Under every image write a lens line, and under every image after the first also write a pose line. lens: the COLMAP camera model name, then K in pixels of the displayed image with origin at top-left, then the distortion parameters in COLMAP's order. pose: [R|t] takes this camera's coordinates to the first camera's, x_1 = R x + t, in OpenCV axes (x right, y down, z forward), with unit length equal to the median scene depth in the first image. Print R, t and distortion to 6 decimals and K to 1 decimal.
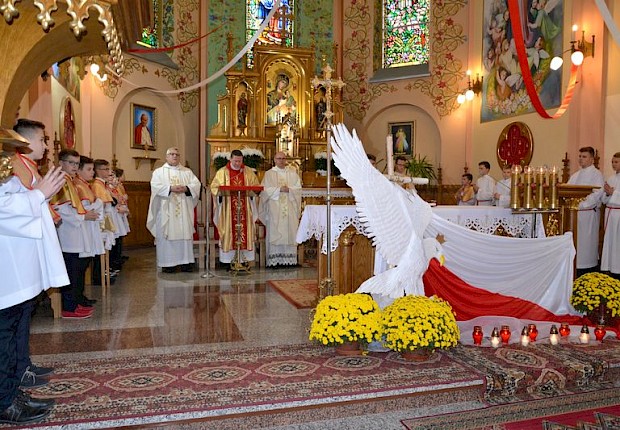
lens RADIAL K [[502.8, 0, 310.0], [0, 502.8, 215.0], [0, 0, 1]] dist [-0.051805, 0.046644]
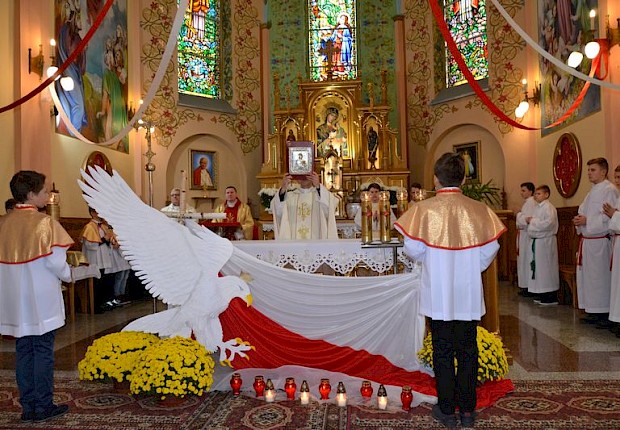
lens RADIAL K [[502.8, 0, 310.0], [0, 502.8, 215.0], [0, 0, 1]] dist [-0.051805, 0.046644]
pose [[0.931357, -0.037842, -0.362135, 0.282126], [0.015273, 0.997769, -0.064985, -0.001888], [0.363786, 0.054994, 0.929858, 0.068681]]
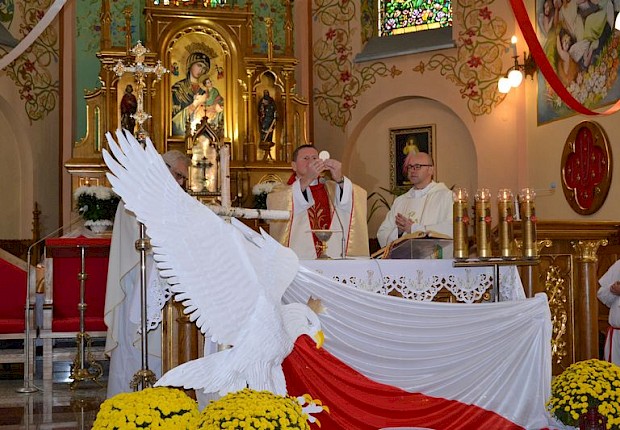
lens RADIAL K [[946.4, 0, 310.0], [0, 946.4, 215.0], [0, 0, 1]] dist [-0.023746, 0.053839]
pose [[0.999189, -0.021460, -0.034073, 0.117623], [0.018013, 0.994980, -0.098444, 0.020668], [0.036014, 0.097750, 0.994559, -0.080465]]
